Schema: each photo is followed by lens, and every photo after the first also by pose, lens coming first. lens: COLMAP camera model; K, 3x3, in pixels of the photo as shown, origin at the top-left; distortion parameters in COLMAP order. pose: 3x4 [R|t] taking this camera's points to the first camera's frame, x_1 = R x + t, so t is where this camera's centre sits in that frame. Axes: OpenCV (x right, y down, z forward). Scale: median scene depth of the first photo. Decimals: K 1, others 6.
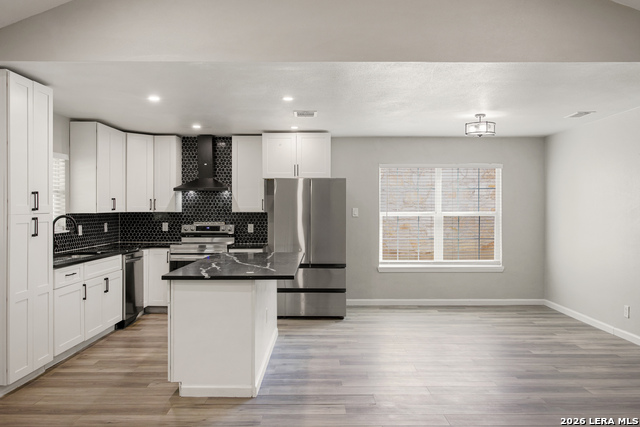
lens RADIAL K [[512.7, 0, 319.8], [0, 512.7, 210.9], [0, 0, 1]] dist [0.005166, -0.002674]
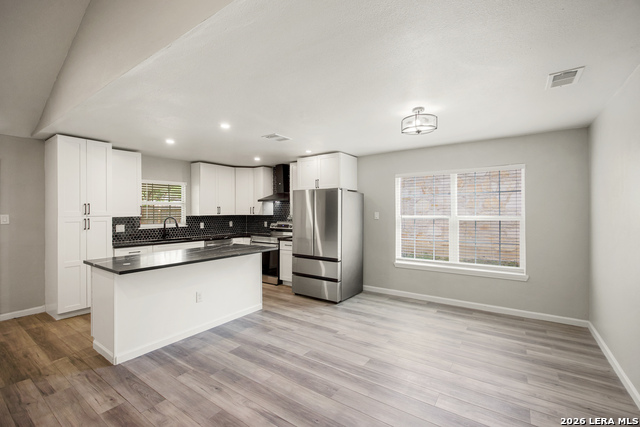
lens RADIAL K [[282.4, 0, 316.5], [0, 282.4, 213.8], [0, 0, 1]] dist [-0.003537, -0.000434]
pose [[0.814048, 0.001358, -0.580796, 0.376924], [-0.000346, 0.999998, 0.001853, -0.003365], [0.580798, -0.001307, 0.814047, 0.410173]]
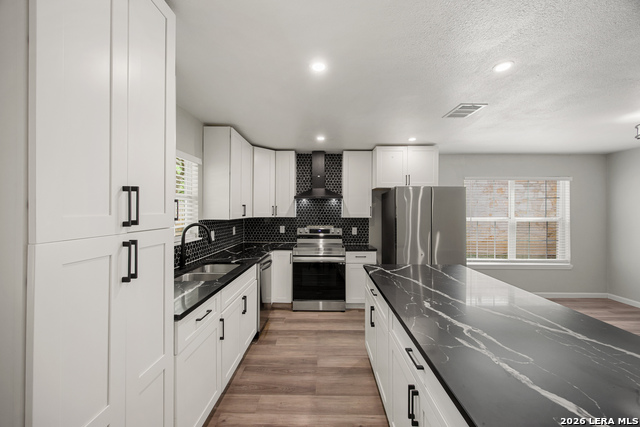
lens RADIAL K [[249.8, 0, 320.0], [0, 249.8, 213.5], [0, 0, 1]] dist [0.000660, -0.000022]
pose [[0.999866, 0.004147, -0.015841, -0.226094], [-0.004115, 0.999989, 0.002058, -0.008156], [0.015850, -0.001993, 0.999872, 0.465275]]
